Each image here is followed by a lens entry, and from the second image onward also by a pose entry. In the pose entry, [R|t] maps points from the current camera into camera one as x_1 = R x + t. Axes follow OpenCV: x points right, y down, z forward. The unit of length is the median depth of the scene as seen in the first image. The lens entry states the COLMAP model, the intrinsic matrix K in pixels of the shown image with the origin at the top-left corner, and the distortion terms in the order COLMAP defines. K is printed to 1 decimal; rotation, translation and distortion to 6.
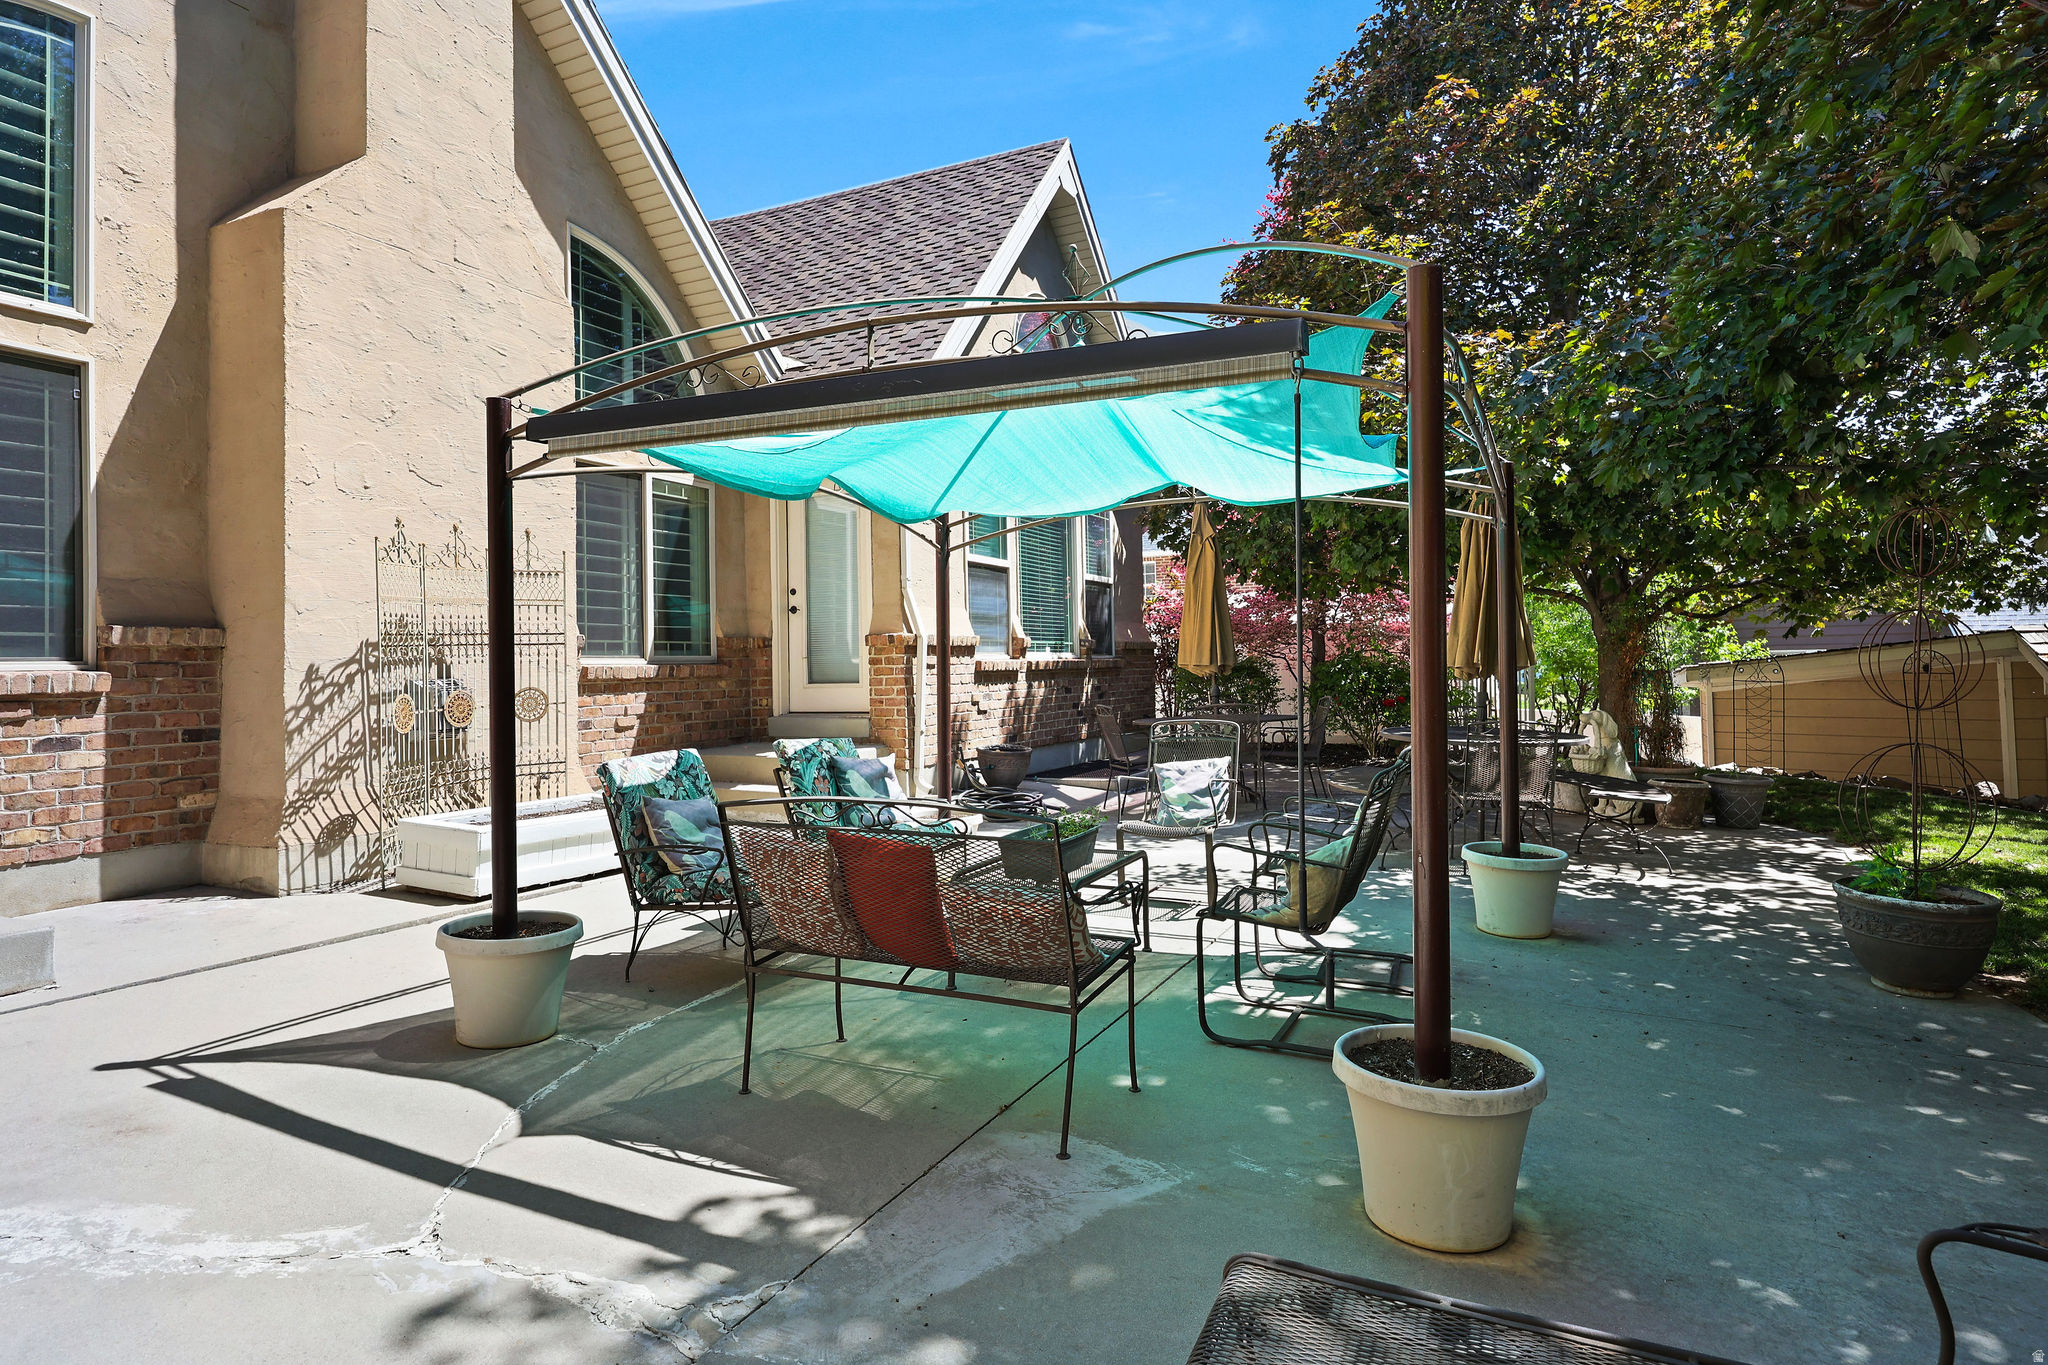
lens RADIAL K [[1130.3, 0, 981.0], [0, 1130.3, 638.0], [0, 0, 1]] dist [0.000208, -0.000399]
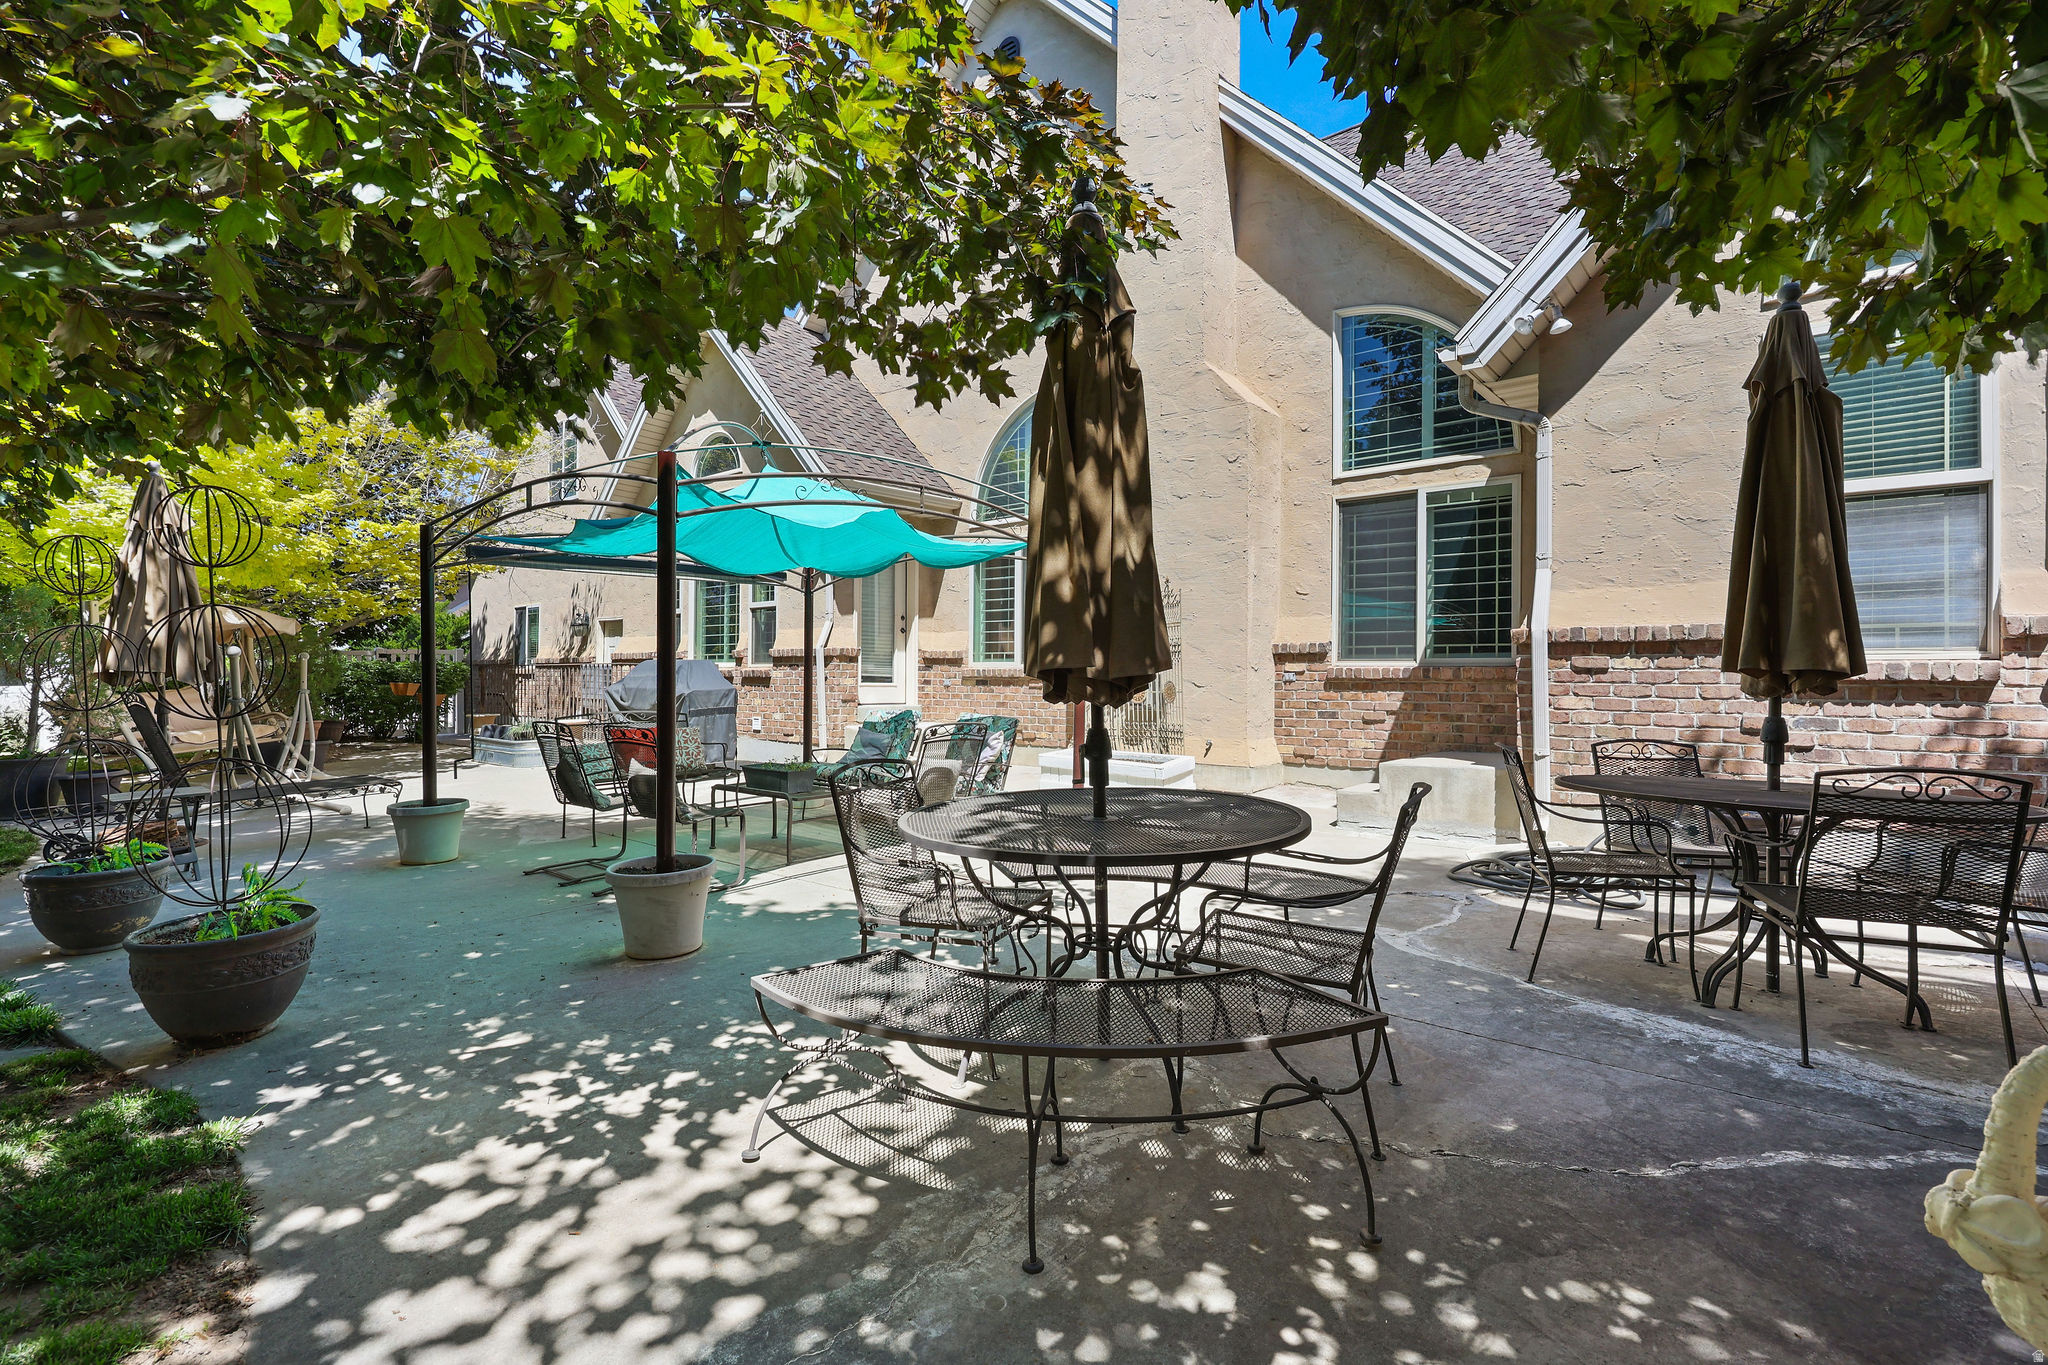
lens RADIAL K [[902.3, 0, 1016.5], [0, 902.3, 682.1], [0, 0, 1]] dist [-0.001446, -0.000515]
pose [[-0.213764, 0.020346, -0.976673, 0.648121], [0.020385, 0.999658, 0.016363, 0.016495], [0.976673, -0.016412, -0.214106, 0.818336]]
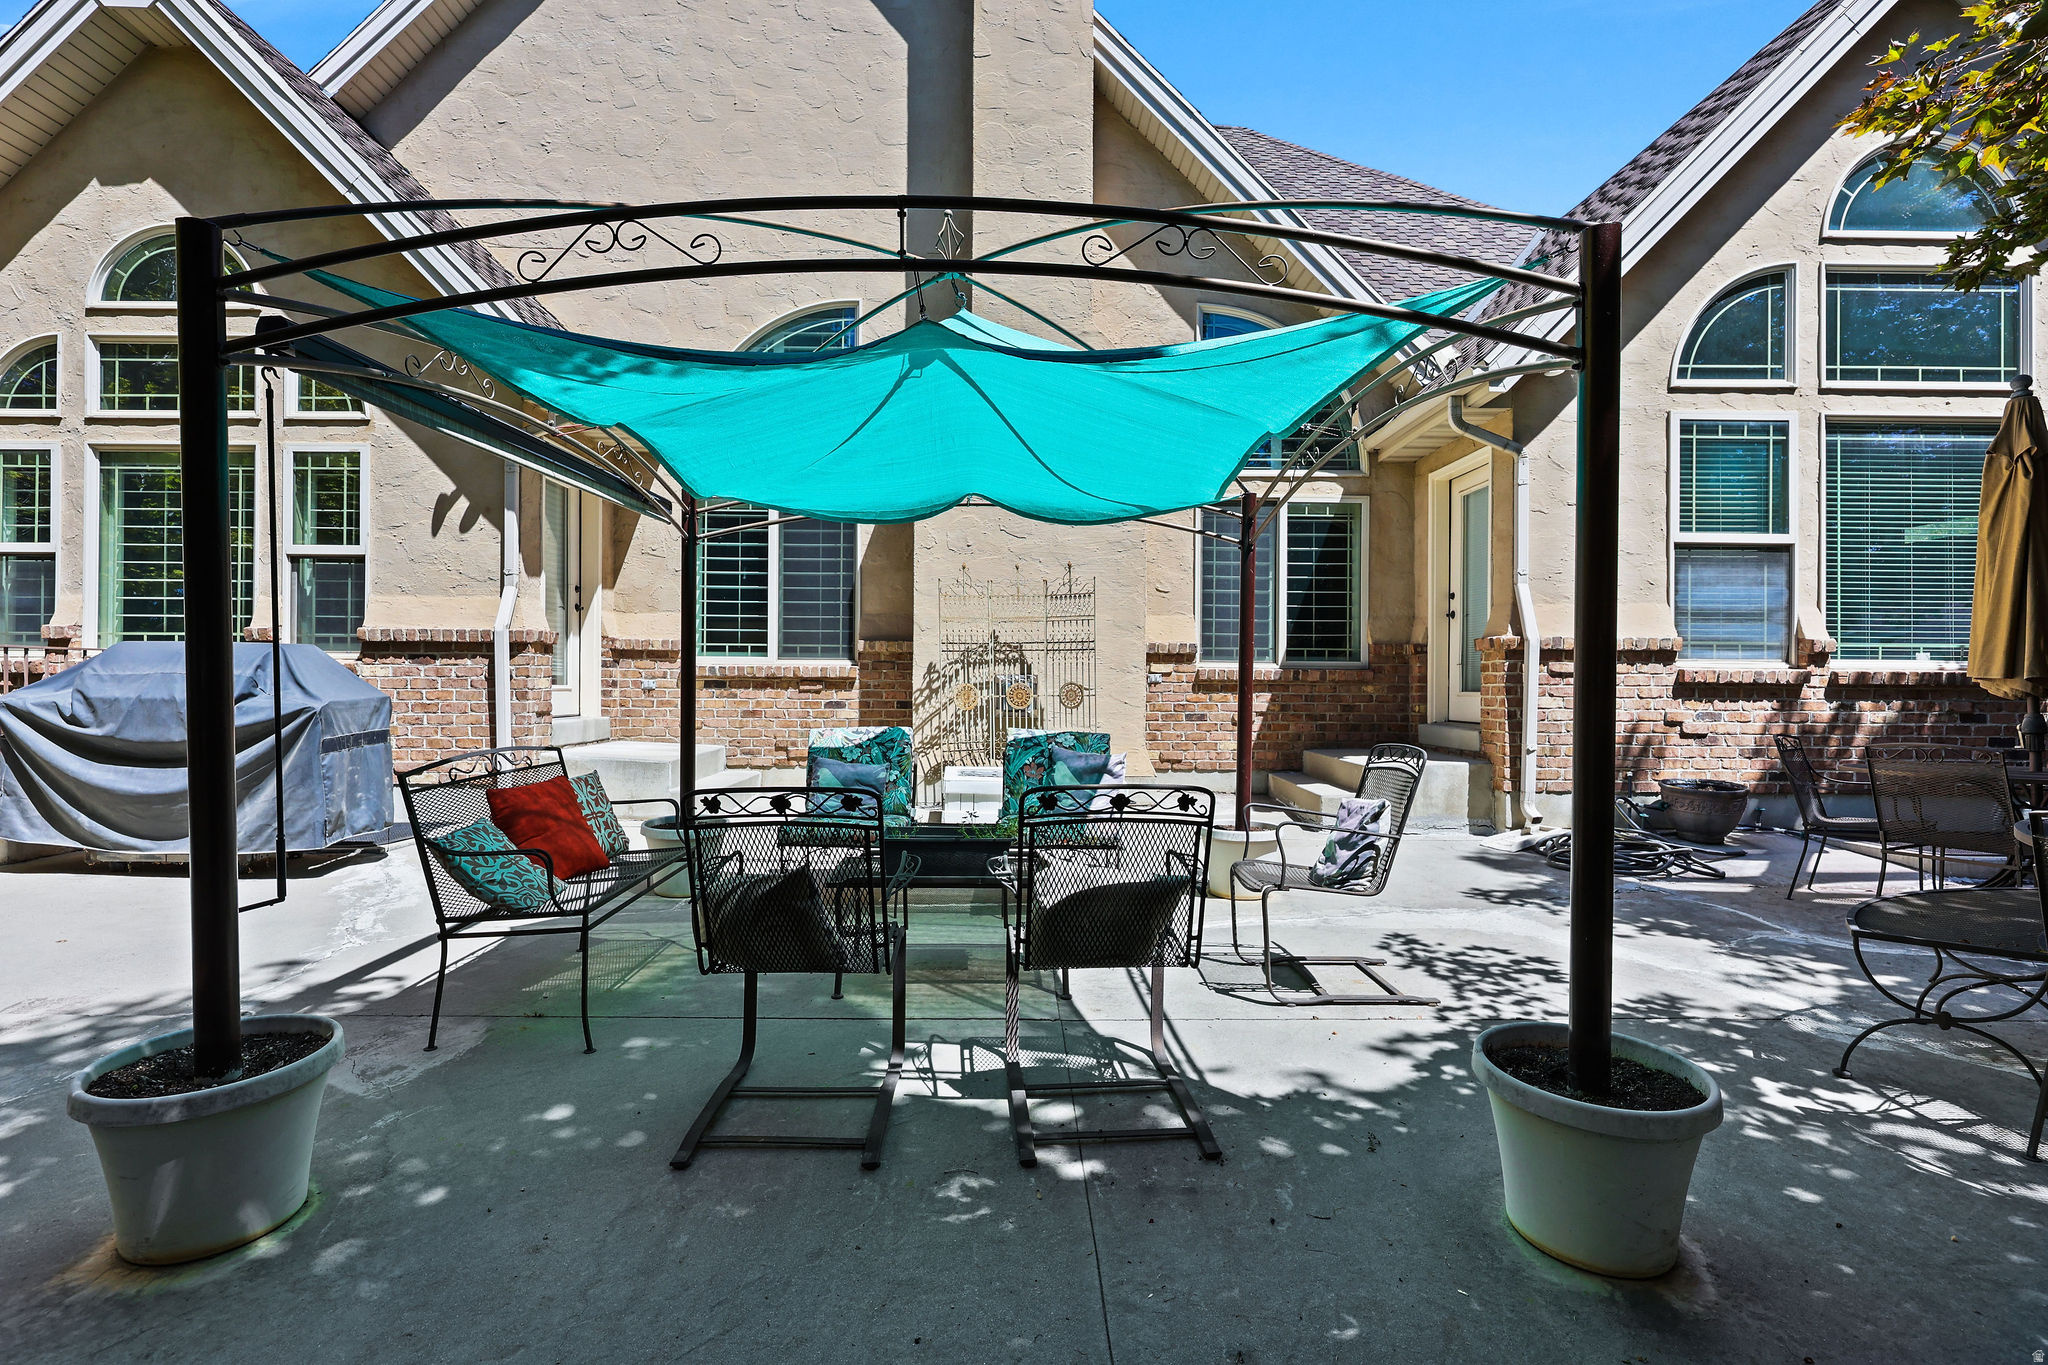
lens RADIAL K [[902.3, 0, 1016.9], [0, 902.3, 681.0], [0, 0, 1]] dist [-0.001446, -0.000515]
pose [[0.461653, 0.019659, -0.886843, 0.390849], [0.004693, 0.999686, 0.024604, 0.012314], [0.887048, -0.015520, 0.461416, 0.354369]]
